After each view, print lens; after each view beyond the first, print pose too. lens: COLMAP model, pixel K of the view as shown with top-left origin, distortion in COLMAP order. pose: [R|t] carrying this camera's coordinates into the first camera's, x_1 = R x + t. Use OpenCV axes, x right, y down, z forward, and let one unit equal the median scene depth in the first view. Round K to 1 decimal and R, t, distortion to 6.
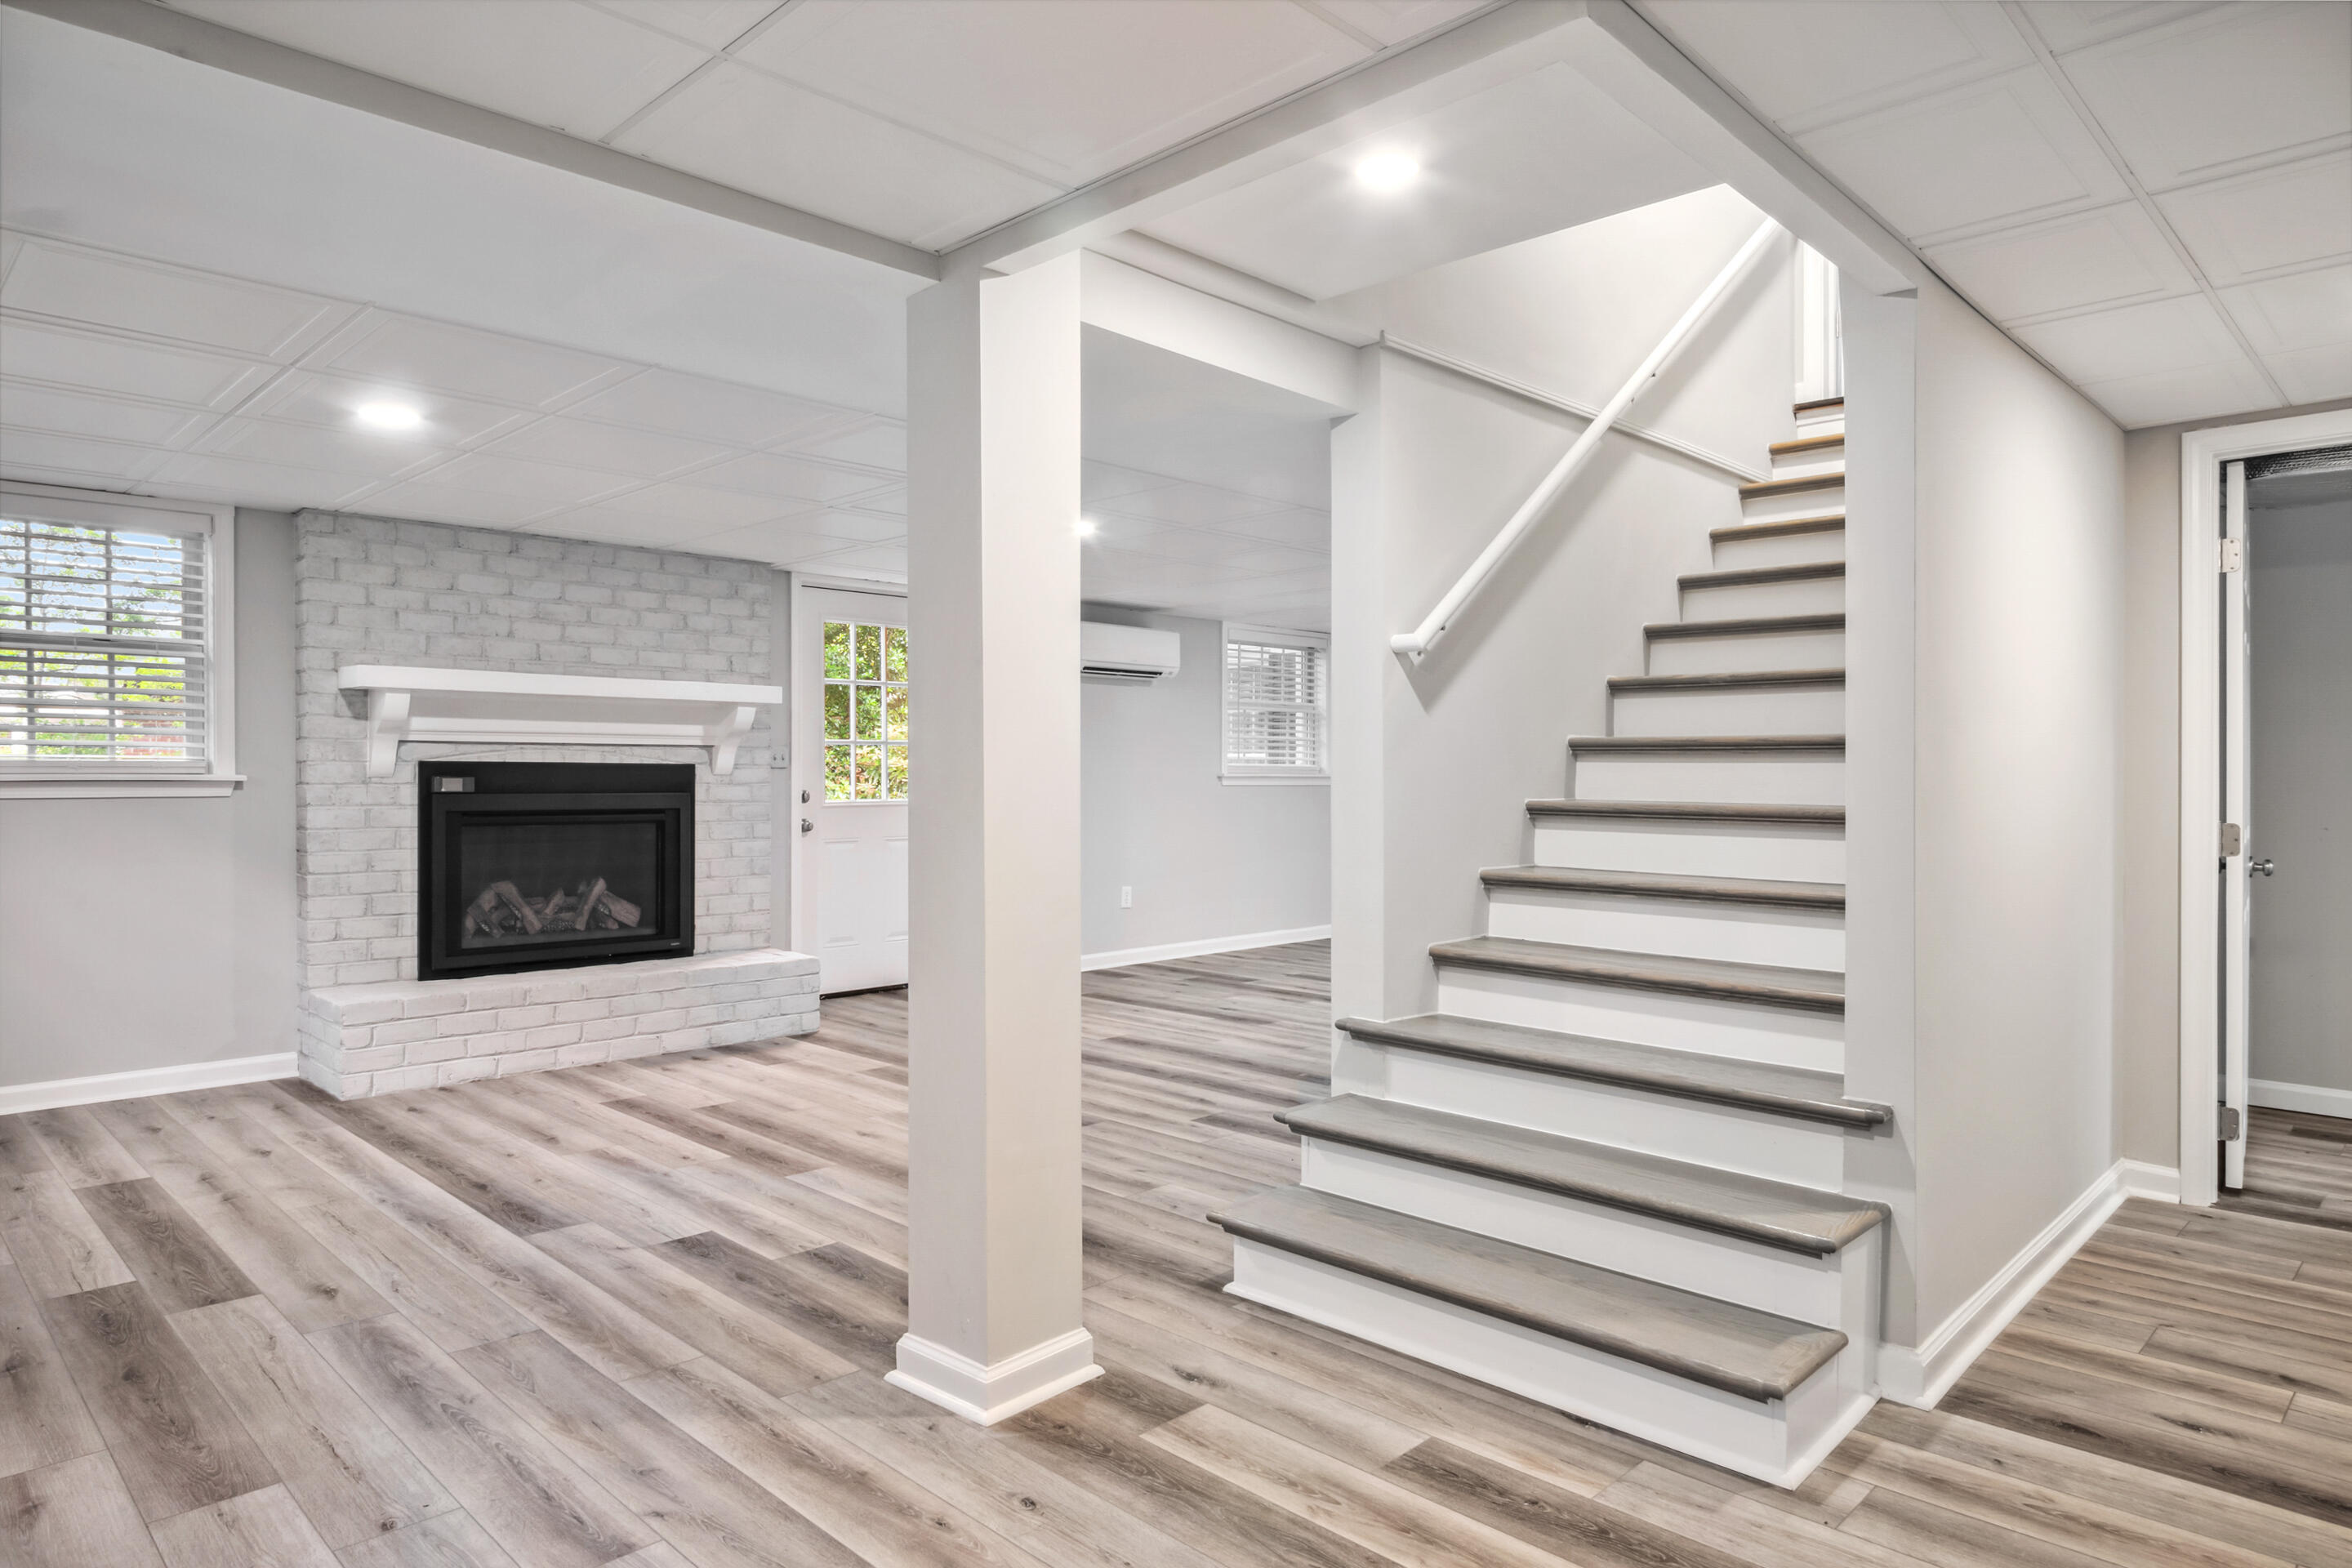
lens RADIAL K [[1415.4, 0, 1166.1], [0, 1415.4, 781.4], [0, 0, 1]] dist [0.004717, -0.007274]
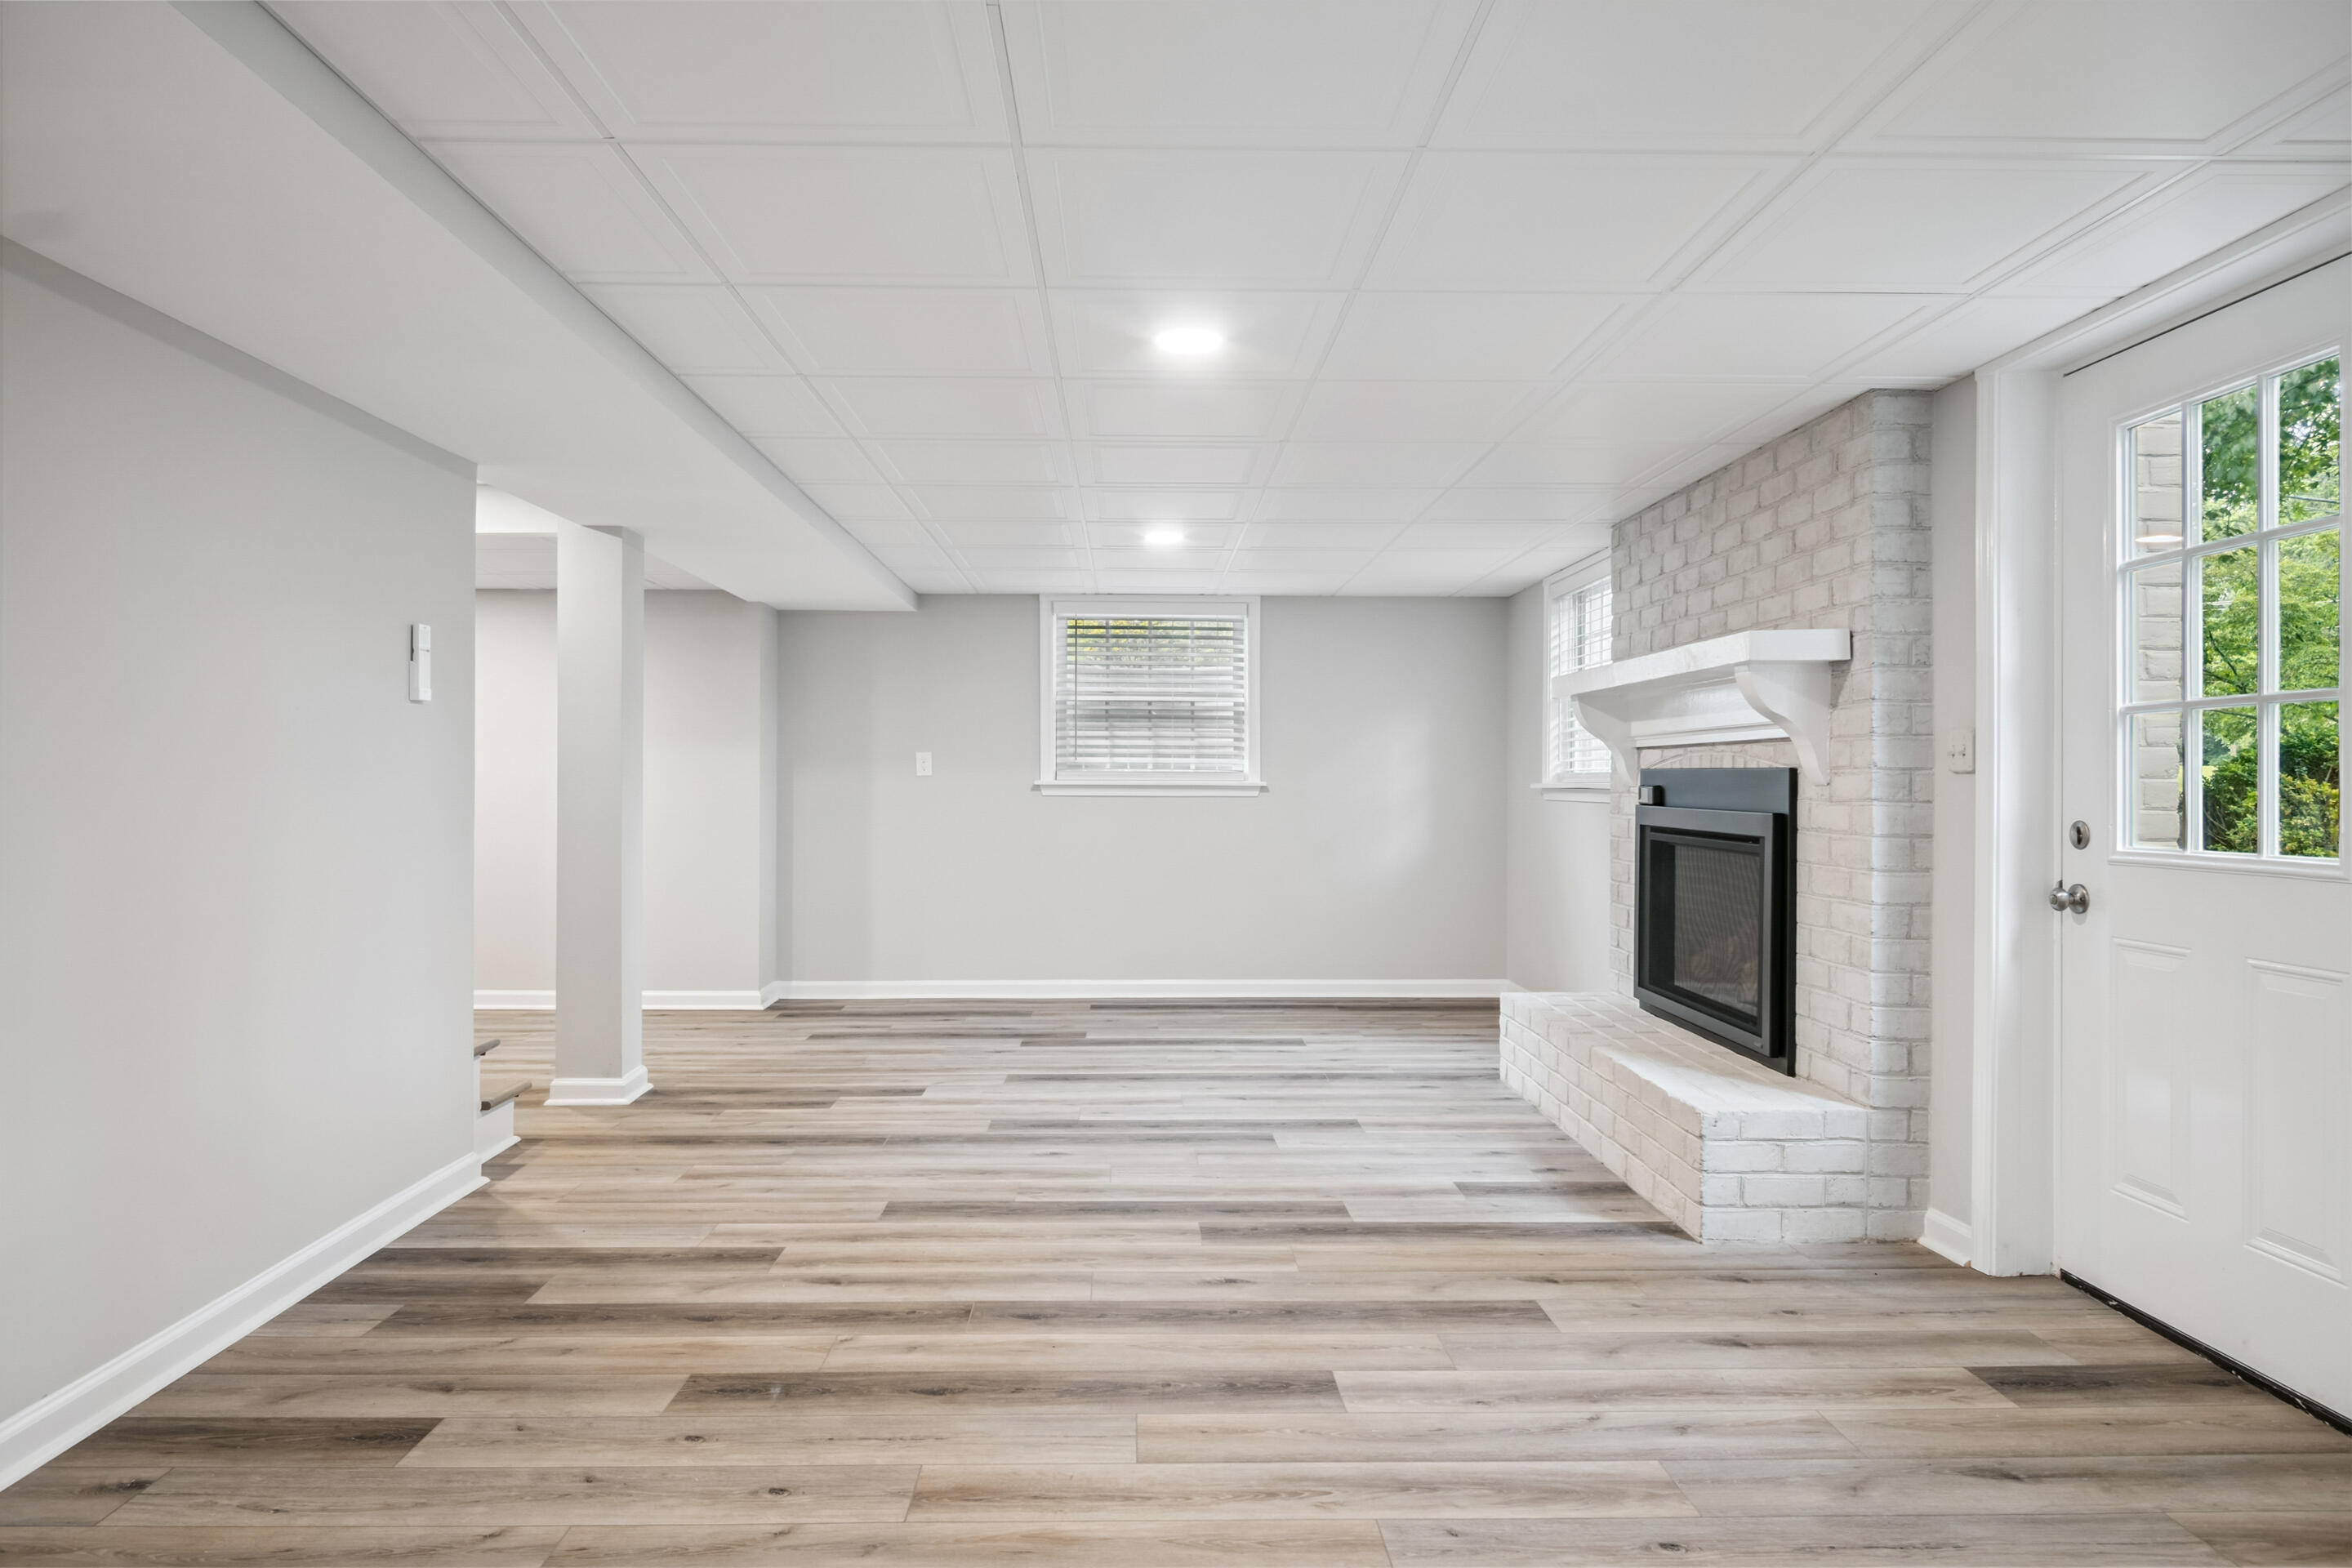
lens RADIAL K [[1415.4, 0, 1161.5], [0, 1415.4, 780.0], [0, 0, 1]] dist [0.004717, -0.007274]
pose [[-0.704841, -0.002607, -0.709361, 0.451603], [-0.007845, 0.999961, 0.004121, -0.011274], [0.709322, 0.008469, -0.704834, 1.854535]]
